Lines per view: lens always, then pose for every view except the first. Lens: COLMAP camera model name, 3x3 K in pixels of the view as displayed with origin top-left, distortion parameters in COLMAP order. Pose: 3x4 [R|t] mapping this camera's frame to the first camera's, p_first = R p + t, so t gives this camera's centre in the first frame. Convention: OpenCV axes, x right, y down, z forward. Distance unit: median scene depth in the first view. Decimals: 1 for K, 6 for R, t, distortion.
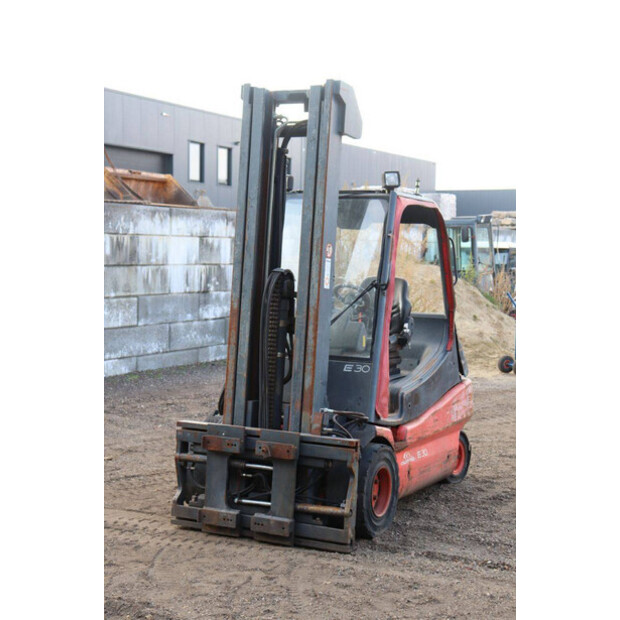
lens RADIAL K [[1112.6, 0, 315.7], [0, 1112.6, 309.2], [0, 0, 1]] dist [0.260159, 0.000000]
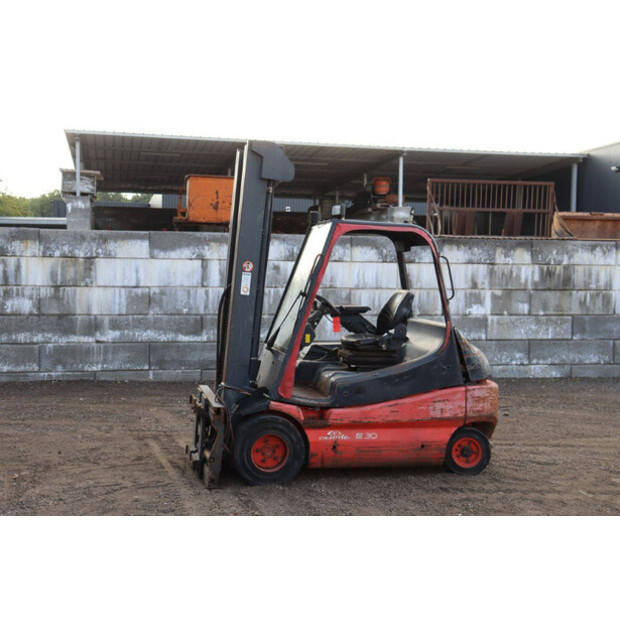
lens RADIAL K [[856.6, 0, 307.8], [0, 856.6, 316.6], [0, 0, 1]] dist [0.042441, 0.000000]
pose [[0.640026, 0.030067, -0.767765, 0.826699], [-0.044649, 0.999001, 0.001902, 0.002219], [0.767055, 0.033063, 0.640729, 0.391297]]
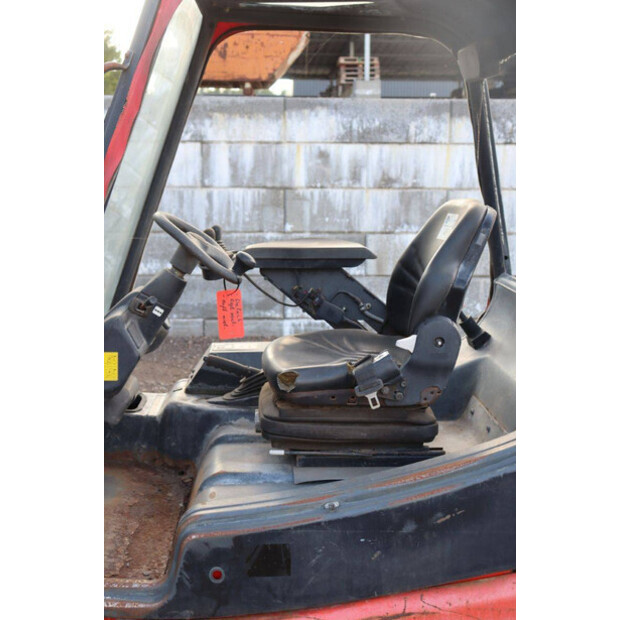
lens RADIAL K [[856.6, 0, 308.5], [0, 856.6, 314.6], [0, 0, 1]] dist [0.042441, 0.000000]
pose [[0.490840, 0.131646, -0.861246, 0.336825], [-0.046997, 0.991080, 0.124707, -0.029114], [0.869981, -0.020735, 0.492649, 0.957334]]
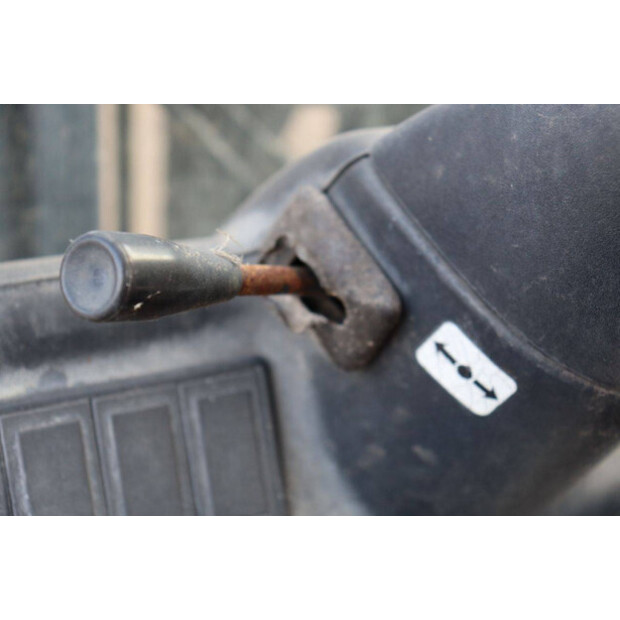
lens RADIAL K [[1126.7, 0, 309.1], [0, 1126.7, 308.4], [0, 0, 1]] dist [0.176051, 0.000000]
pose [[-0.599411, 0.299370, -0.742351, 0.071315], [-0.116421, 0.884958, 0.450883, -0.010268], [0.791930, 0.356689, -0.495601, 1.083114]]
